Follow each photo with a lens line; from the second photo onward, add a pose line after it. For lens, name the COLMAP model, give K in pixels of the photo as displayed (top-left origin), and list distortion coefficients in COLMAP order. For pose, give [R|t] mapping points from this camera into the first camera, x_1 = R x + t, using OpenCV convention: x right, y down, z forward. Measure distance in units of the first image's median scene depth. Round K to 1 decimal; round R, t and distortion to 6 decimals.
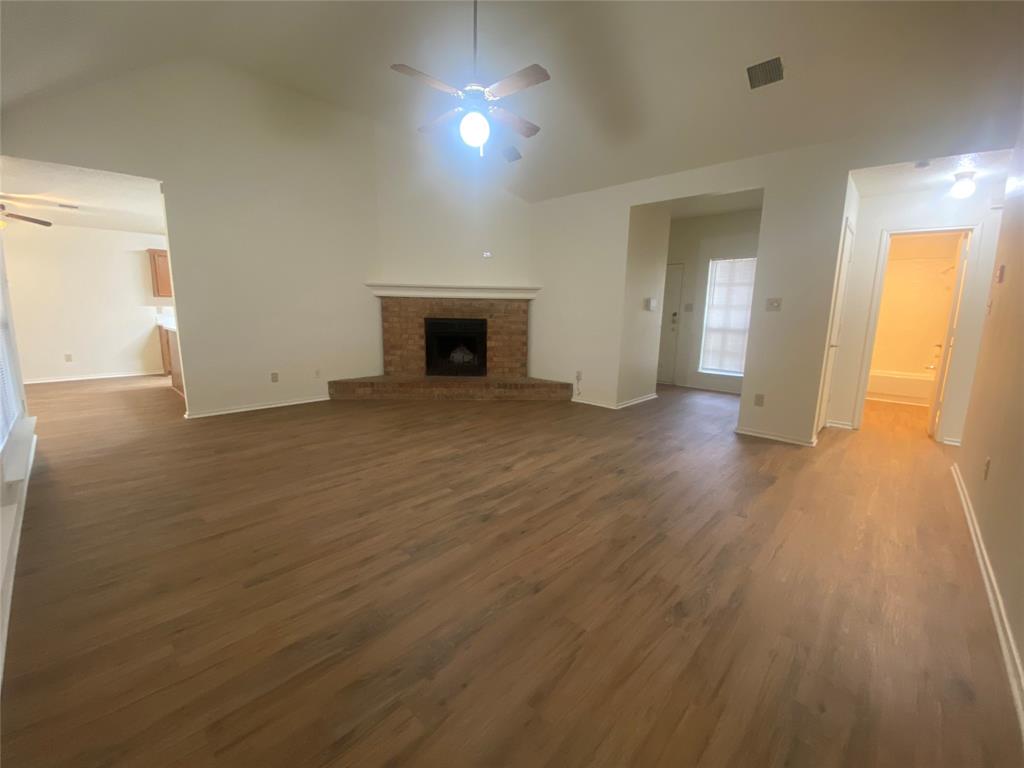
lens RADIAL K [[415.4, 0, 514.8], [0, 415.4, 381.5], [0, 0, 1]] dist [0.010785, -0.000233]
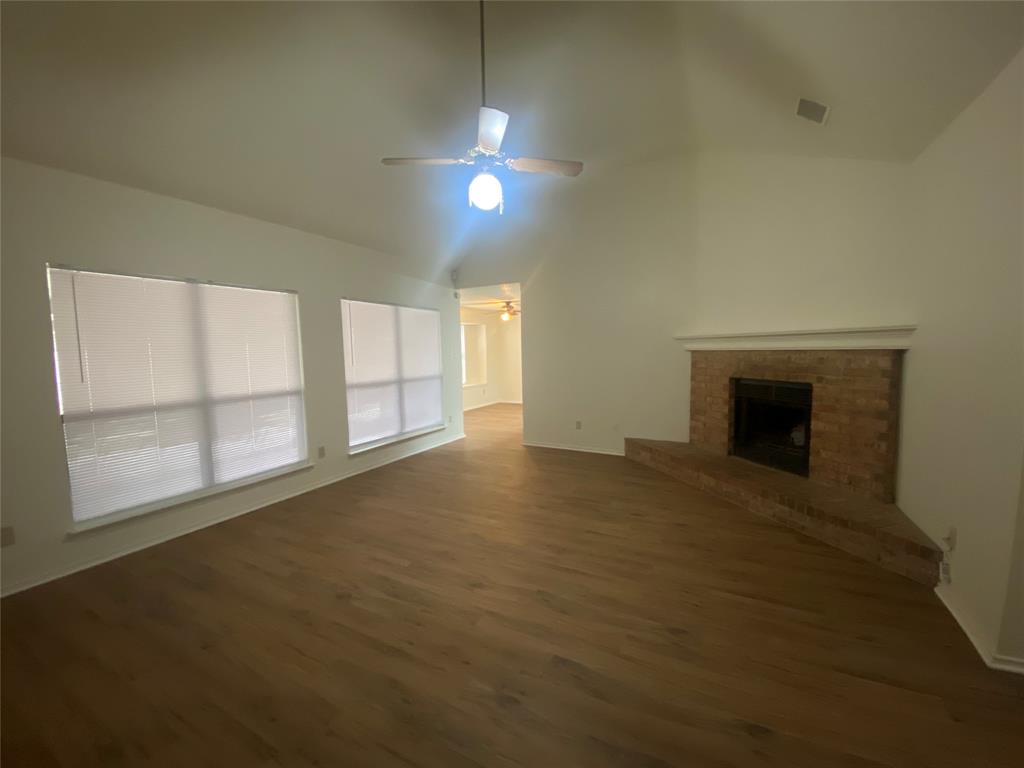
lens RADIAL K [[415.4, 0, 513.6], [0, 415.4, 380.7], [0, 0, 1]] dist [0.010785, -0.000233]
pose [[0.240805, 0.052670, -0.969143, 0.410761], [-0.128688, 0.991443, 0.021906, -0.113740], [0.962004, 0.119442, 0.245522, 0.445509]]
